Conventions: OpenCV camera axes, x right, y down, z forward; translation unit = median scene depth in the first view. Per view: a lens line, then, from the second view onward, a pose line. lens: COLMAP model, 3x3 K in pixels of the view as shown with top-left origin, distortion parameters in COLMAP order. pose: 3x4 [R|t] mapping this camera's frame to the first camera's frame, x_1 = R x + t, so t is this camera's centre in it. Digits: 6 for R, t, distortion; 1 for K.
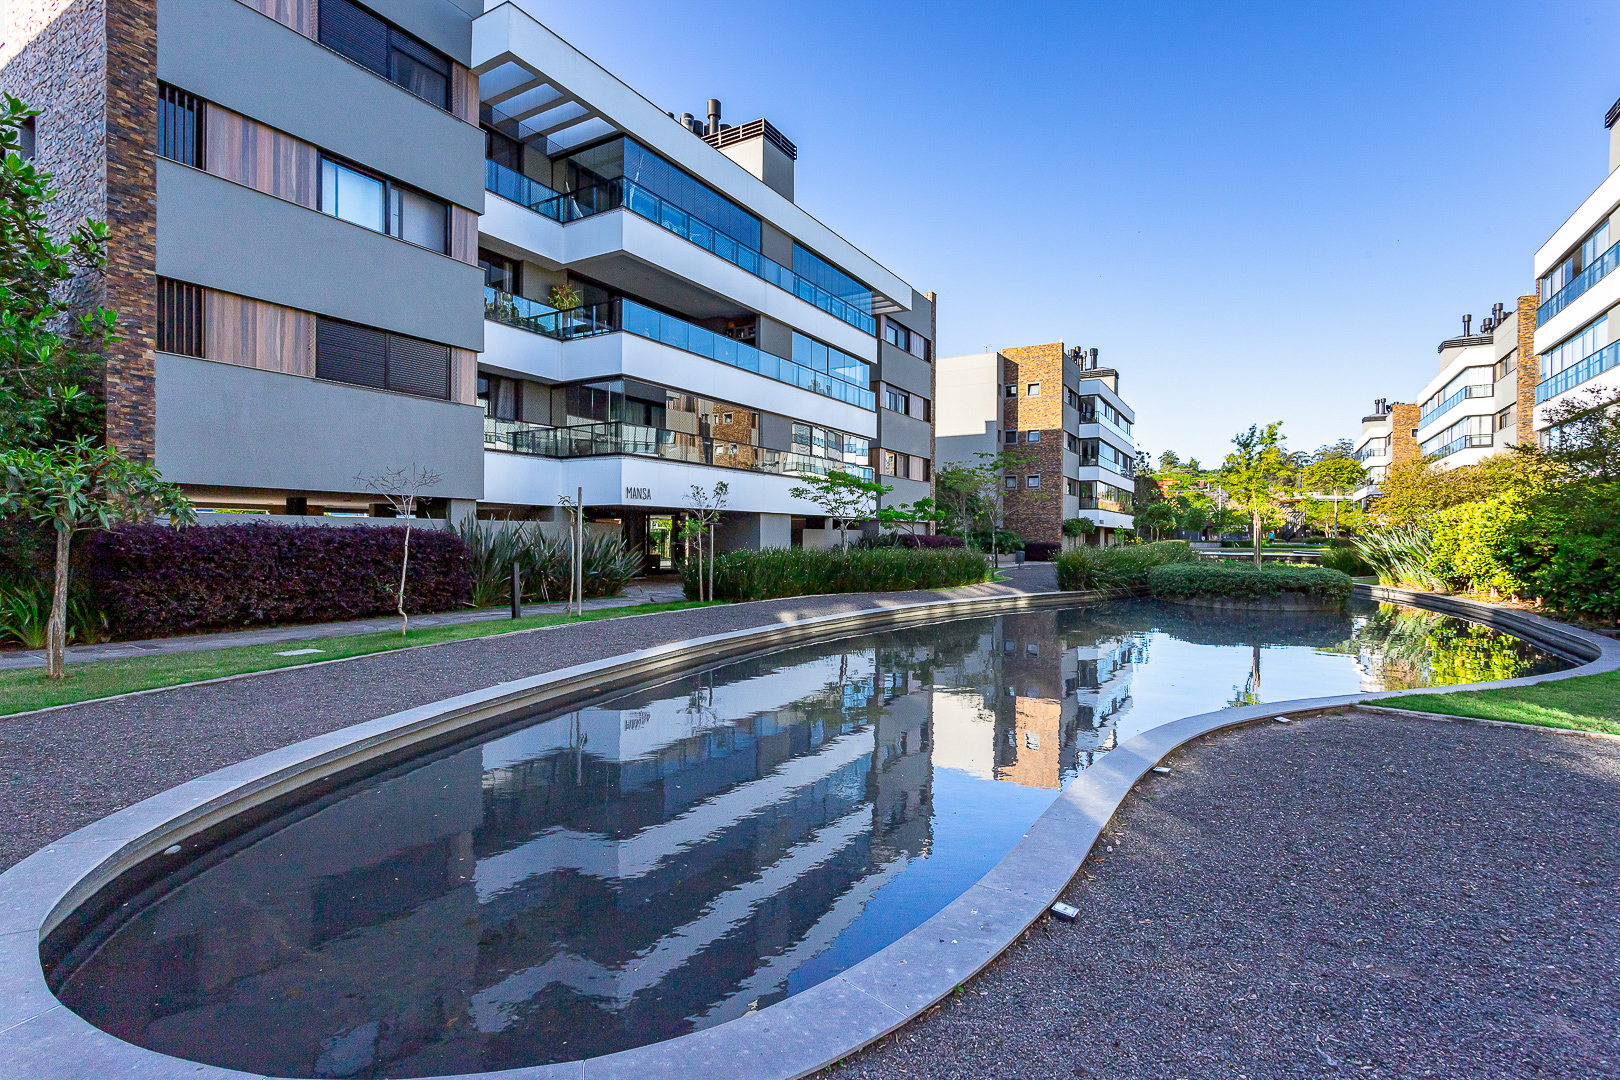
lens RADIAL K [[751.3, 0, 846.6], [0, 751.3, 532.4], [0, 0, 1]] dist [0.043406, 0.000245]
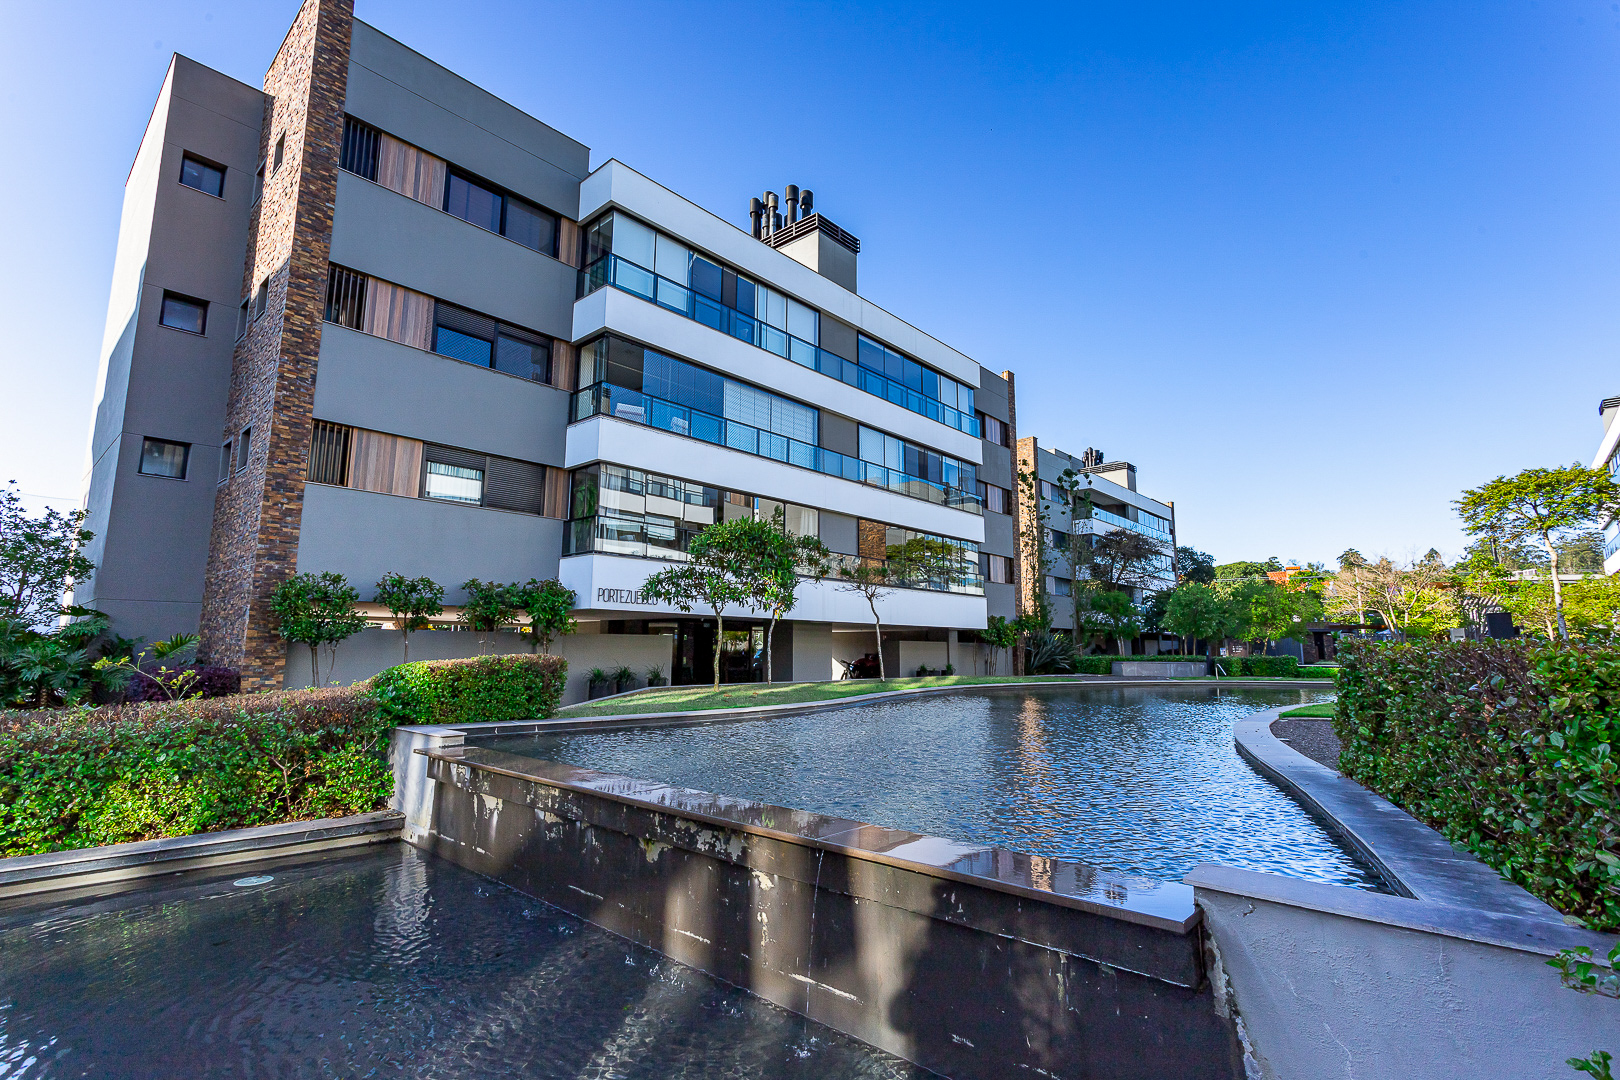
lens RADIAL K [[756.6, 0, 810.0], [0, 756.6, 540.0], [0, 0, 1]] dist [0.002851, 0.001194]
pose [[0.974332, -0.030981, -0.222972, 0.096451], [-0.000052, 0.990453, -0.137849, 0.001244], [0.225114, 0.134323, 0.965029, 0.144128]]
